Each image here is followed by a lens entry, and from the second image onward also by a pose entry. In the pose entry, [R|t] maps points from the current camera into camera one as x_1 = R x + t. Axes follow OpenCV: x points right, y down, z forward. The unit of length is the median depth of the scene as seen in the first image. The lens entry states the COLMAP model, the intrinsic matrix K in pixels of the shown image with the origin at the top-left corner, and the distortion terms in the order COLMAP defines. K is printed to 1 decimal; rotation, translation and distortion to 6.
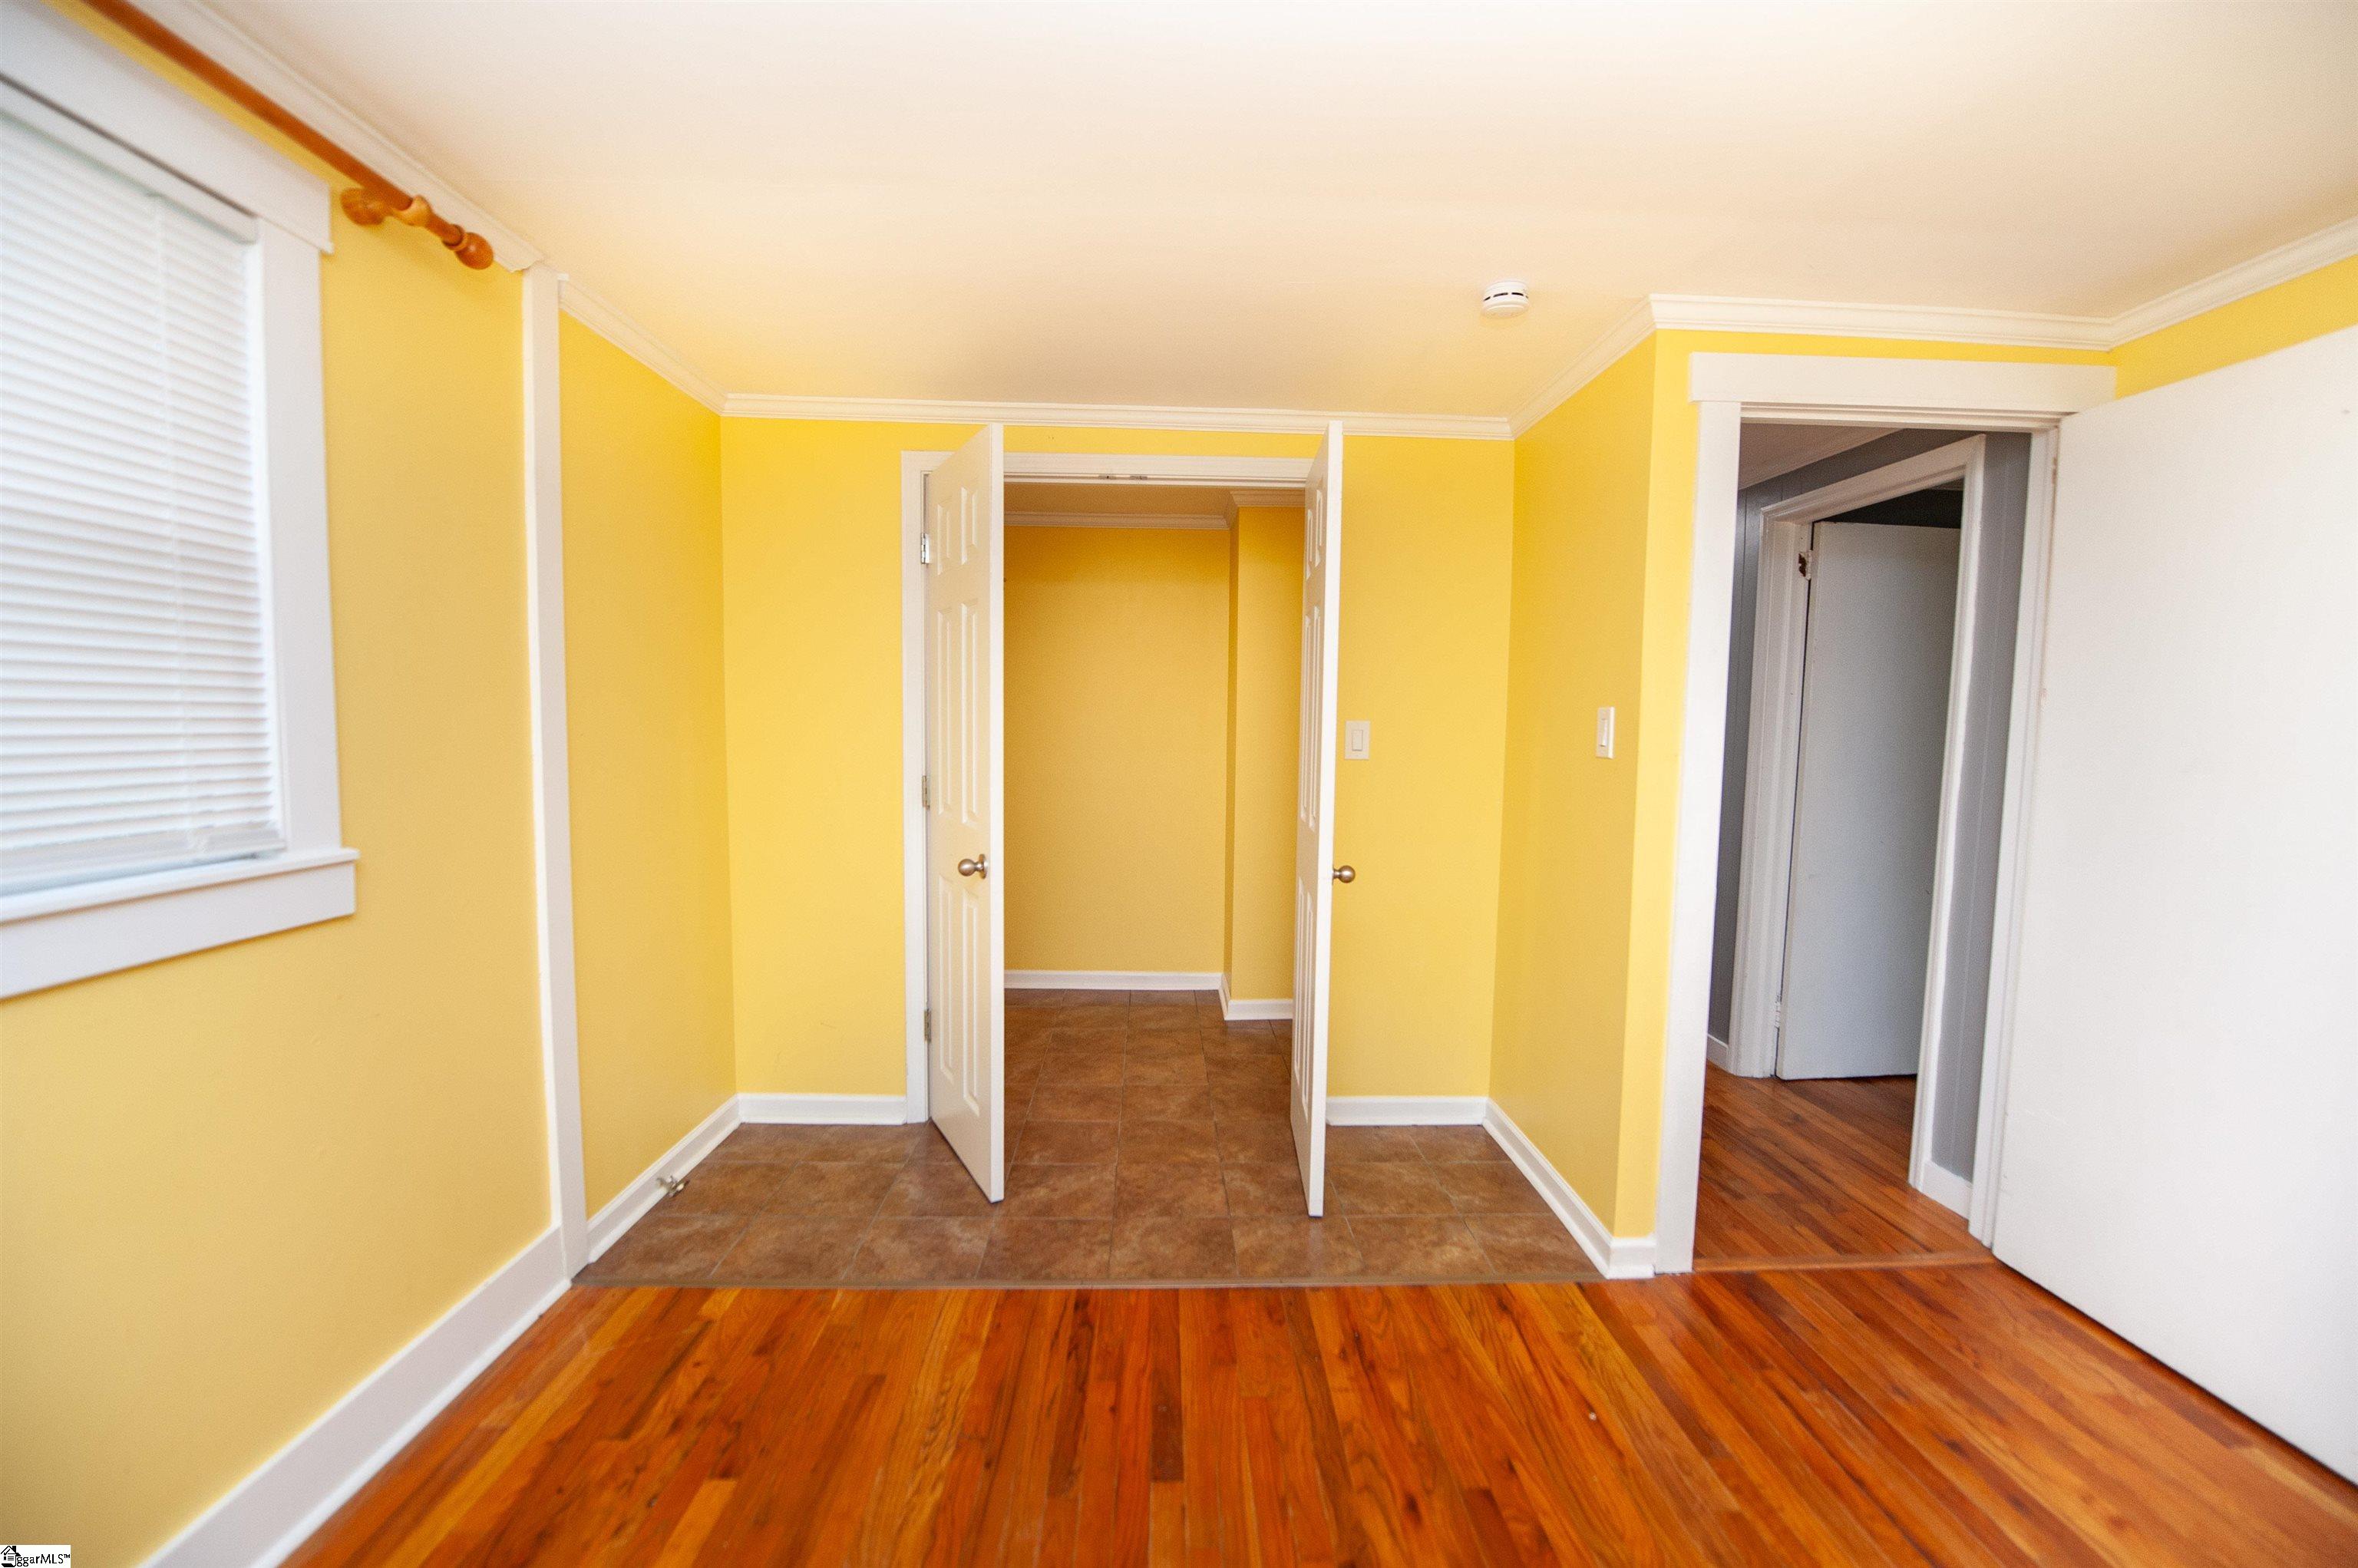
lens RADIAL K [[944.6, 0, 1189.1], [0, 944.6, 784.2], [0, 0, 1]] dist [-0.015590, -0.003260]
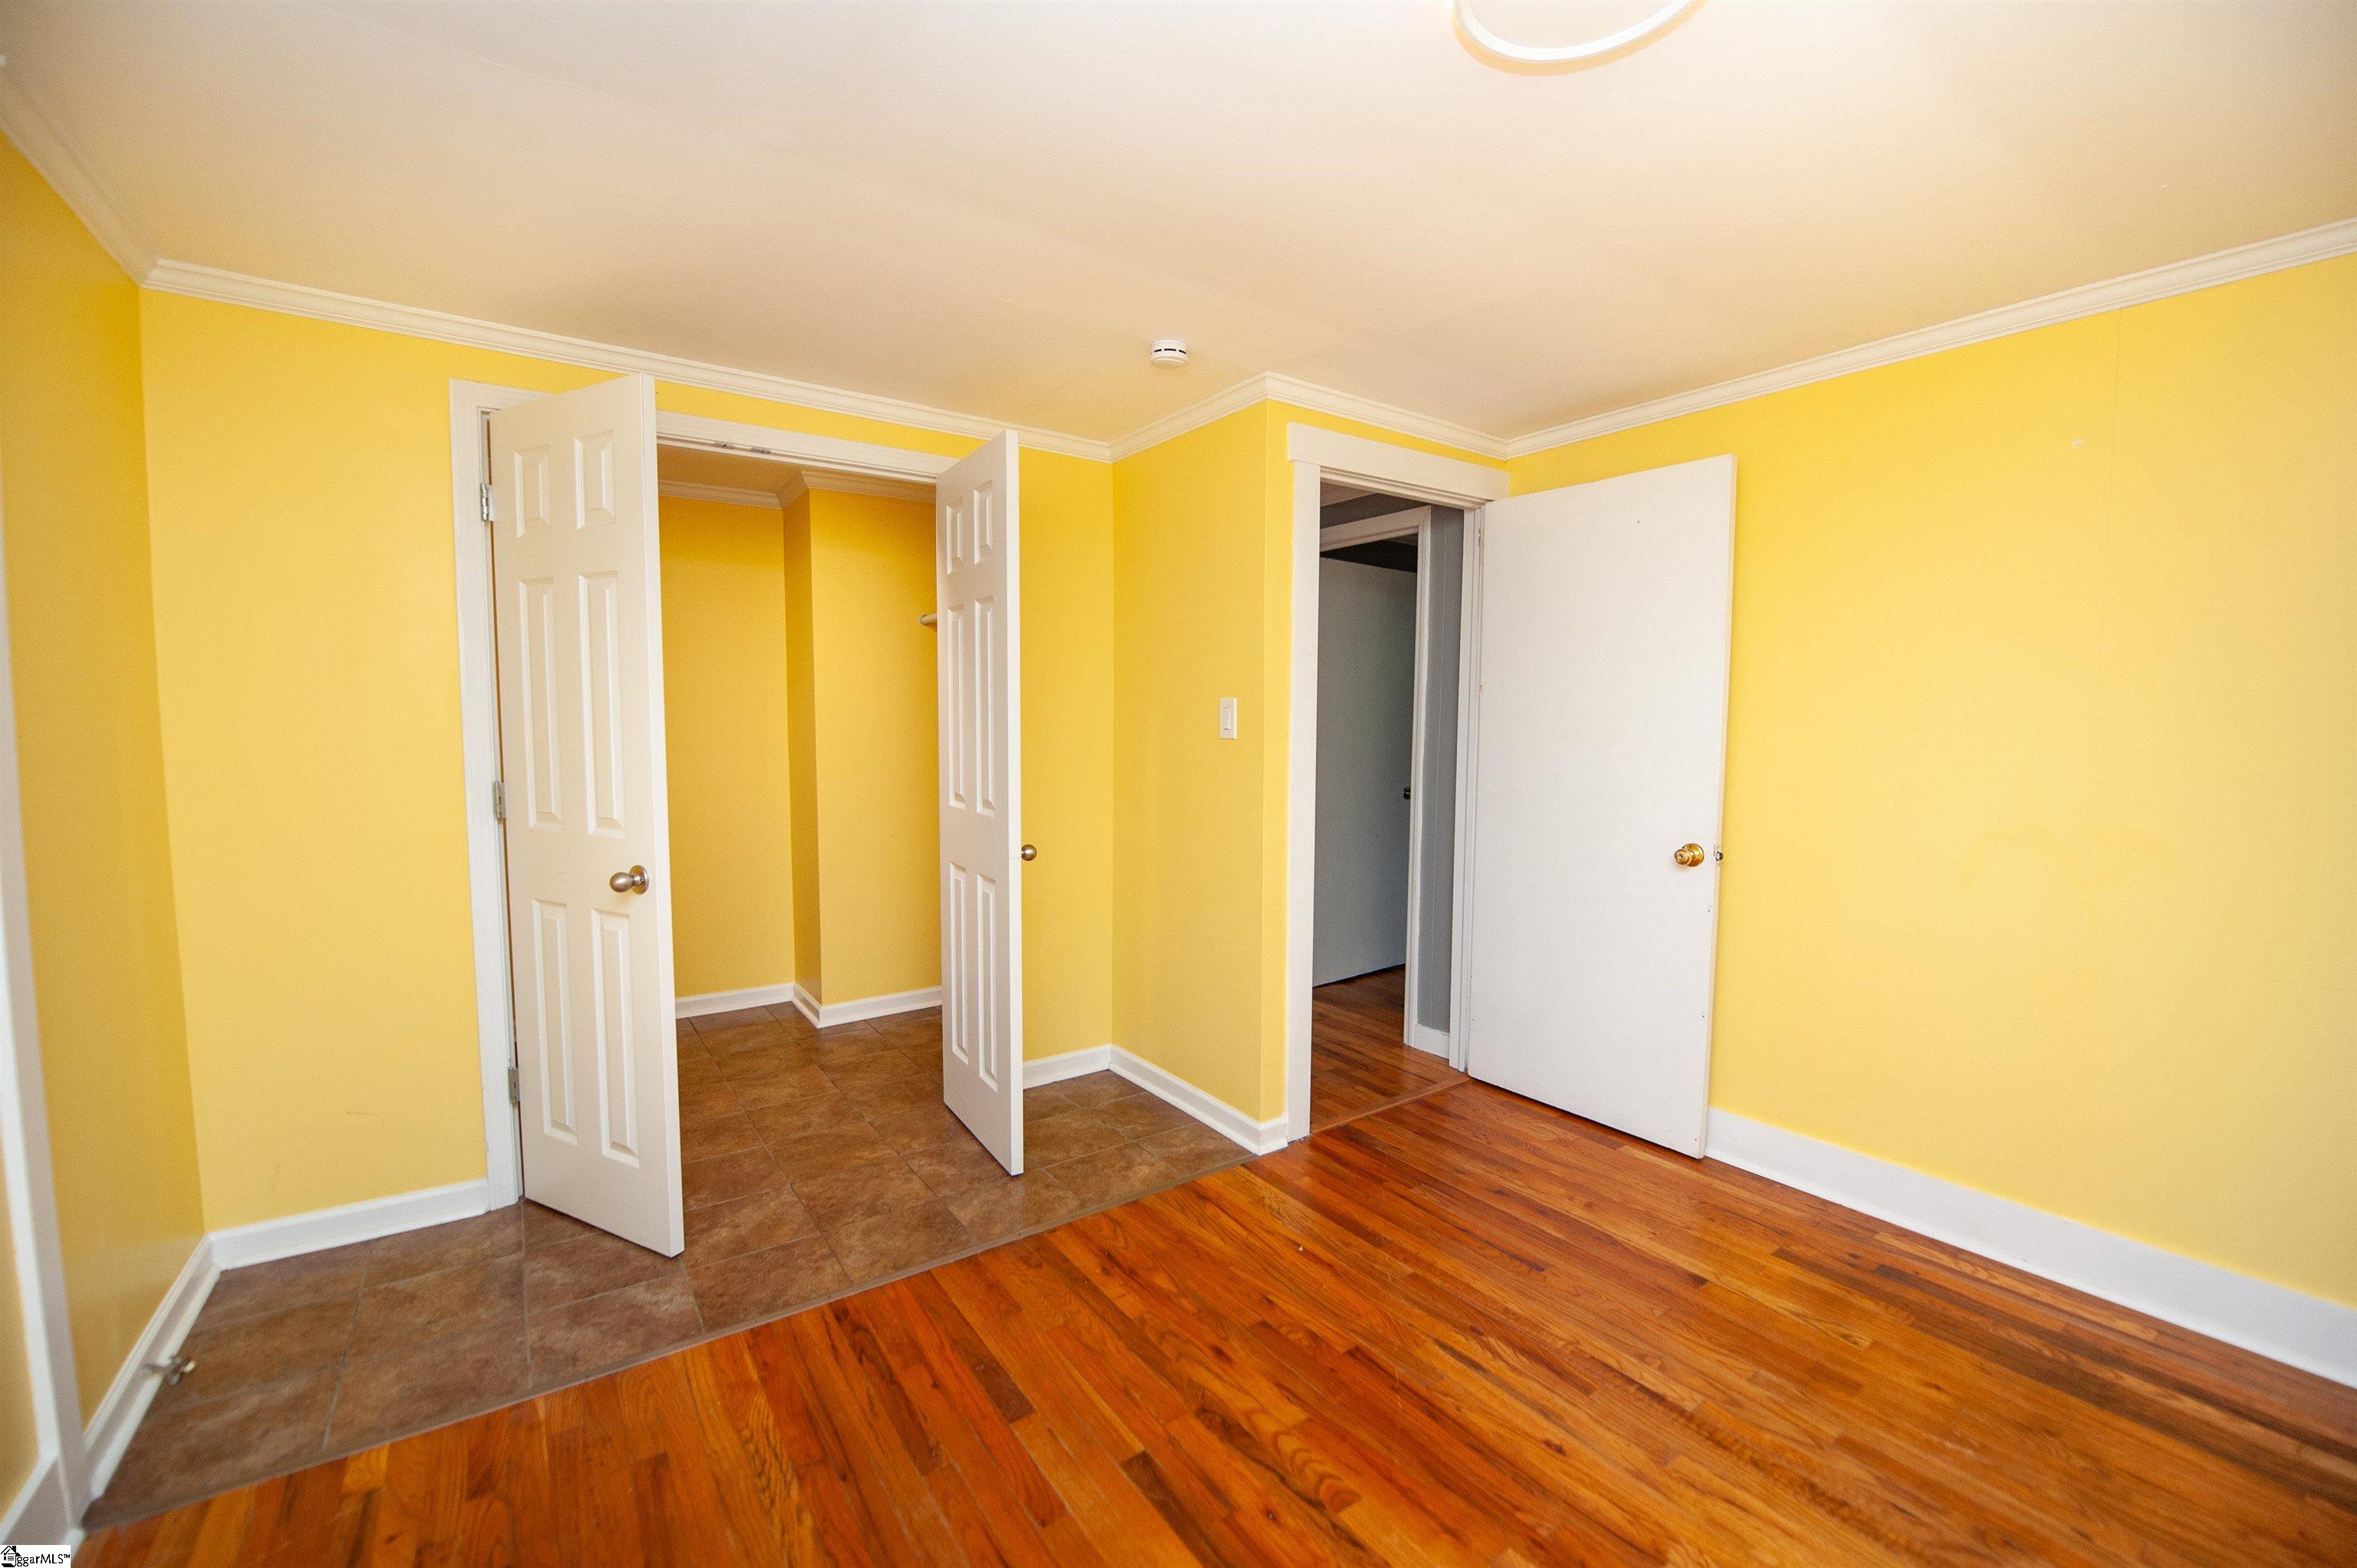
lens RADIAL K [[956.3, 0, 1178.5], [0, 956.3, 784.0], [0, 0, 1]] dist [-0.013738, -0.004000]
pose [[0.838749, -0.046500, 0.542528, -0.306430], [0.044231, 0.998873, 0.017232, 0.006396], [-0.542718, 0.009543, 0.839861, -0.012431]]
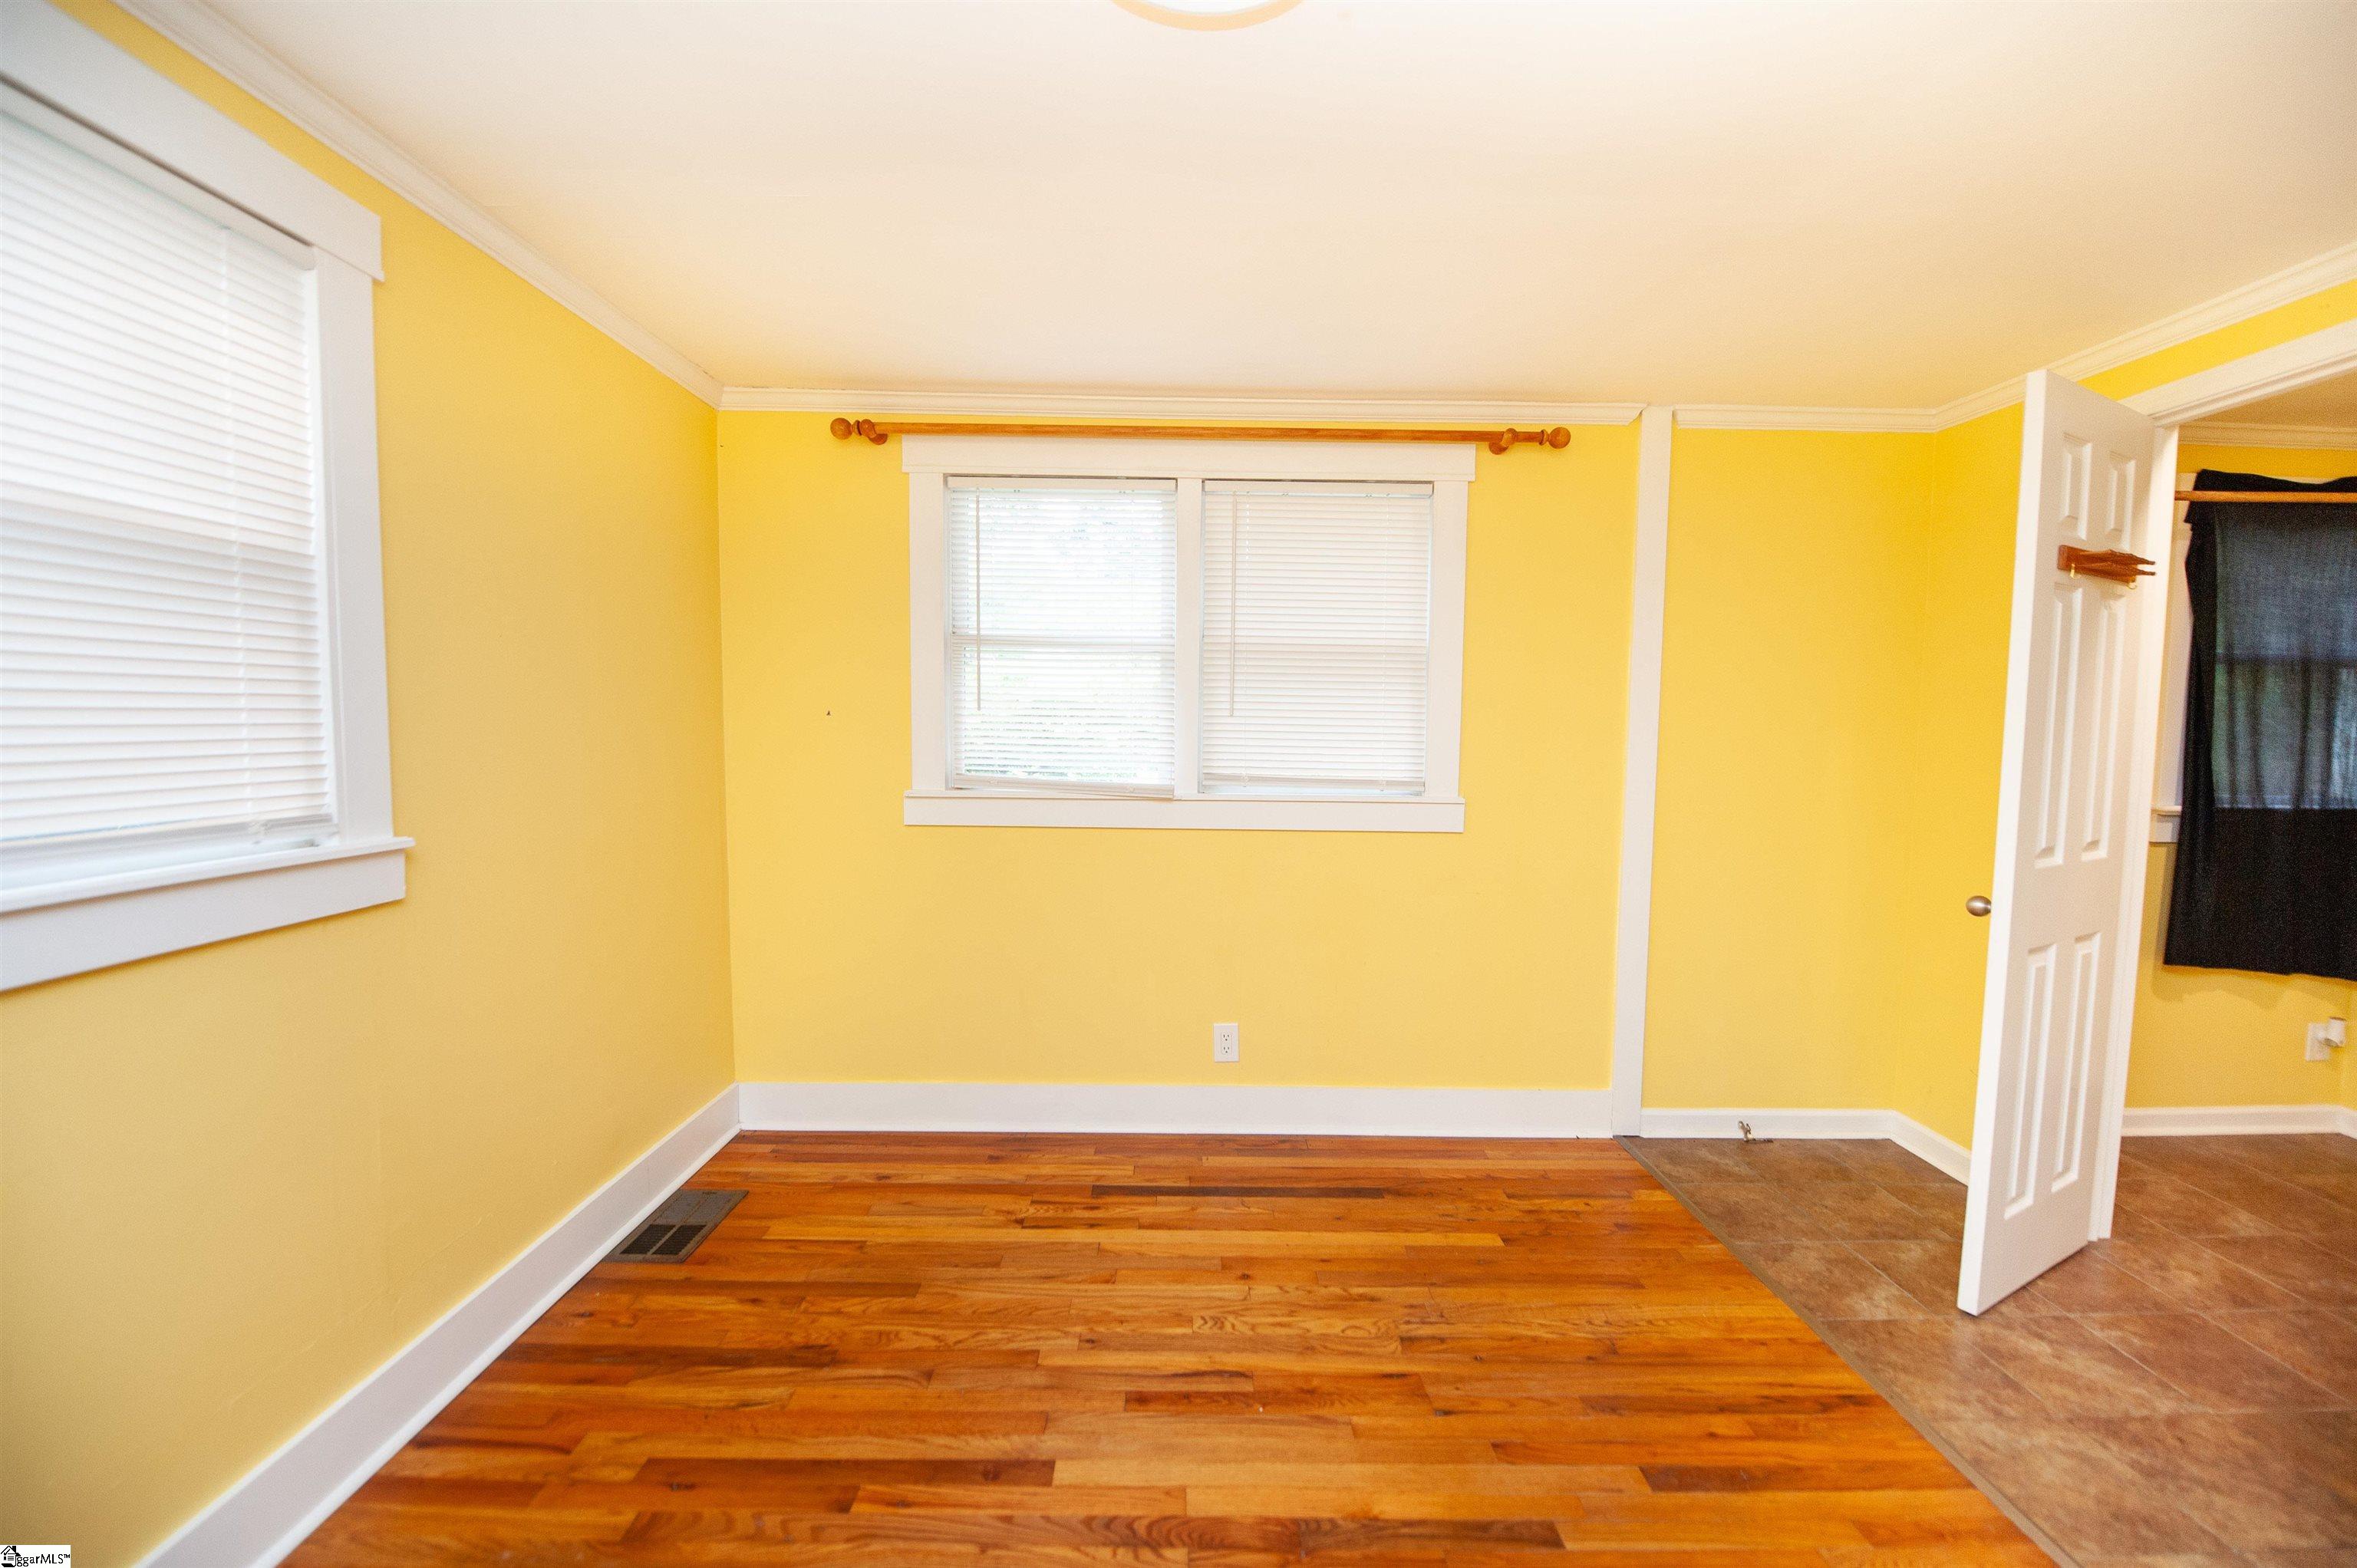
lens RADIAL K [[944.2, 0, 1188.6], [0, 944.2, 784.2], [0, 0, 1]] dist [-0.015590, -0.003260]
pose [[-0.029427, 0.046827, -0.998469, 0.681638], [-0.075449, 0.995948, 0.048932, -0.007402], [0.996715, 0.076774, -0.025774, 0.342130]]
